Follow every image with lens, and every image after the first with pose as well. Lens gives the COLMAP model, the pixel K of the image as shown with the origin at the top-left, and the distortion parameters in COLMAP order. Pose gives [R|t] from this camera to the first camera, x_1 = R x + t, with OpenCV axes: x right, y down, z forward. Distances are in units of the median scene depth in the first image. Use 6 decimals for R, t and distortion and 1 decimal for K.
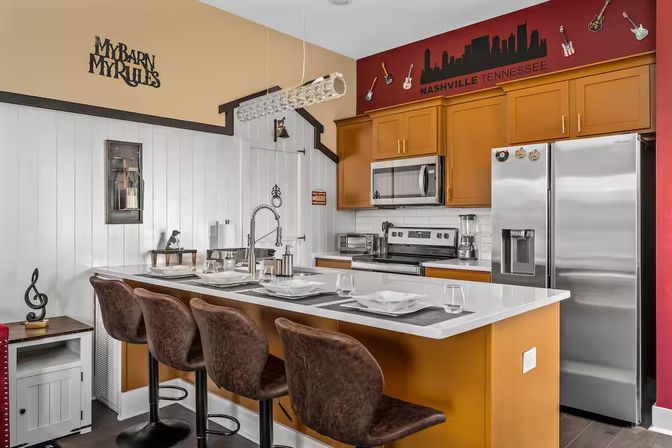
lens RADIAL K [[493.2, 0, 336.0], [0, 493.2, 224.0], [0, 0, 1]] dist [-0.002123, -0.001139]
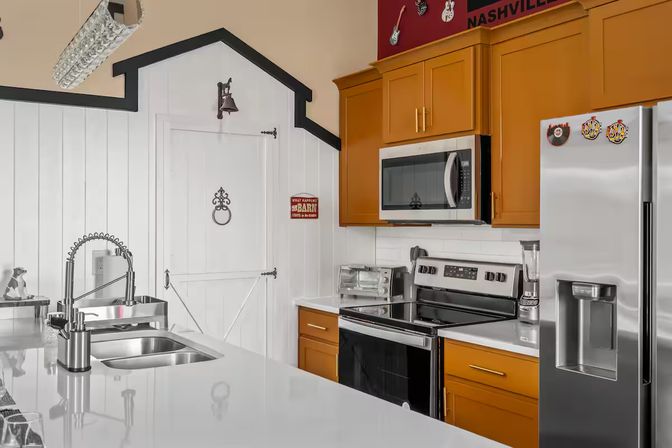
lens RADIAL K [[662.3, 0, 336.0], [0, 662.3, 224.0], [0, 0, 1]] dist [-0.001521, -0.001756]
pose [[0.976293, 0.002553, -0.216440, 0.203250], [-0.002796, 0.999996, -0.000815, -0.035215], [0.216437, 0.001401, 0.976296, 0.225368]]
